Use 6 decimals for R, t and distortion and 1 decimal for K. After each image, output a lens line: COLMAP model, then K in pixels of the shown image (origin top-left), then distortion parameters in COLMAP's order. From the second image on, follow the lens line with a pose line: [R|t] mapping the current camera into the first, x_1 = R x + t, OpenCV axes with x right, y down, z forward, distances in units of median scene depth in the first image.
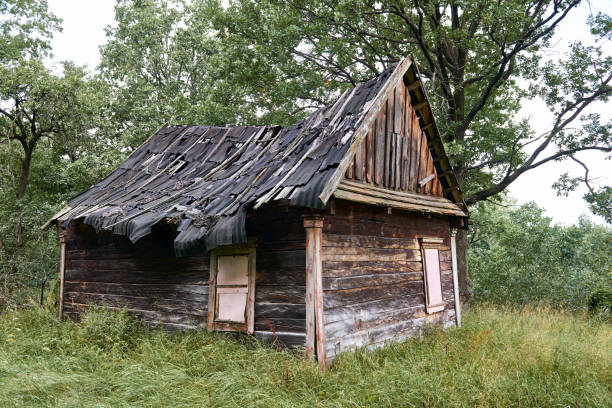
lens RADIAL K [[520.6, 0, 306.0], [0, 520.6, 204.0], [0, 0, 1]] dist [0.000886, -0.004556]
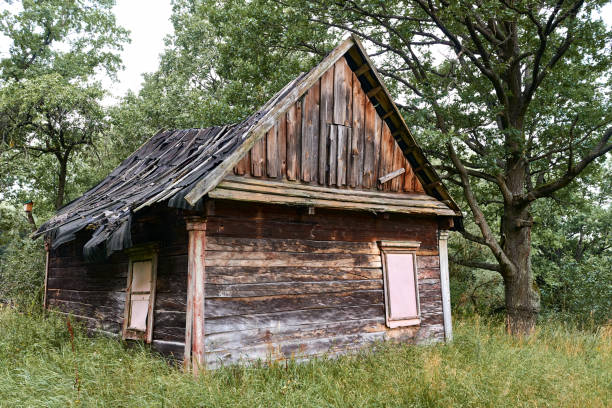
lens RADIAL K [[567.3, 0, 306.0], [0, 567.3, 204.0], [0, 0, 1]] dist [0.000715, -0.000829]
pose [[0.971249, -0.029434, -0.236239, 0.337990], [0.026715, 0.999535, -0.014701, 0.013503], [0.236562, 0.007967, 0.971584, 0.040629]]
